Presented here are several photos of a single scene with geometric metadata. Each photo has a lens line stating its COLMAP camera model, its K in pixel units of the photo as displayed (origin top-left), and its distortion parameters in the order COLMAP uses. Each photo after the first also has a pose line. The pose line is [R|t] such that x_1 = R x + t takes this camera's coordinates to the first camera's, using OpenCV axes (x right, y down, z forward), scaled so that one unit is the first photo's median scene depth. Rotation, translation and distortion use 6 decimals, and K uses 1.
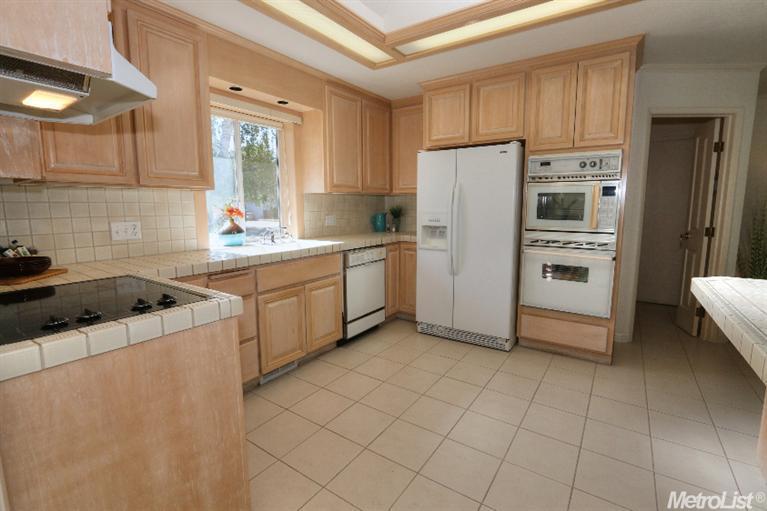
lens RADIAL K [[351.8, 0, 387.6], [0, 351.8, 250.3], [0, 0, 1]] dist [-0.012545, 0.002076]
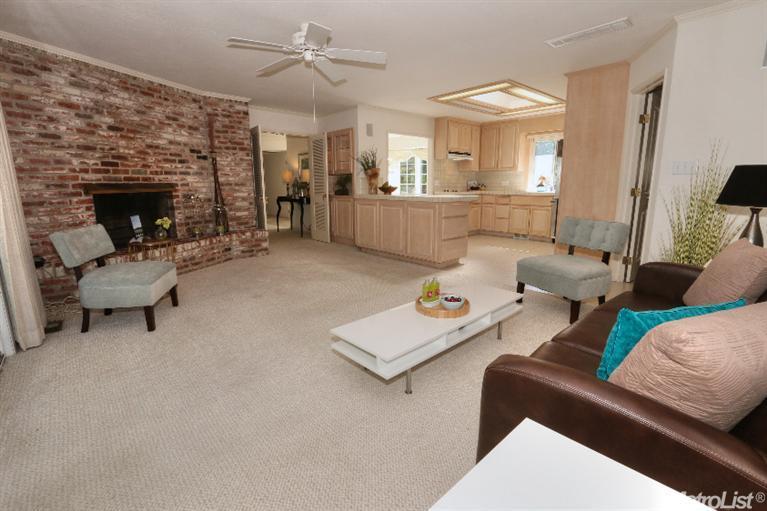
lens RADIAL K [[351.8, 0, 387.6], [0, 351.8, 249.6], [0, 0, 1]] dist [-0.012545, 0.002076]
pose [[-0.234107, 0.183995, -0.954641, 2.393575], [-0.120734, 0.968825, 0.216337, -0.023907], [0.964685, 0.165903, -0.204595, 0.546462]]
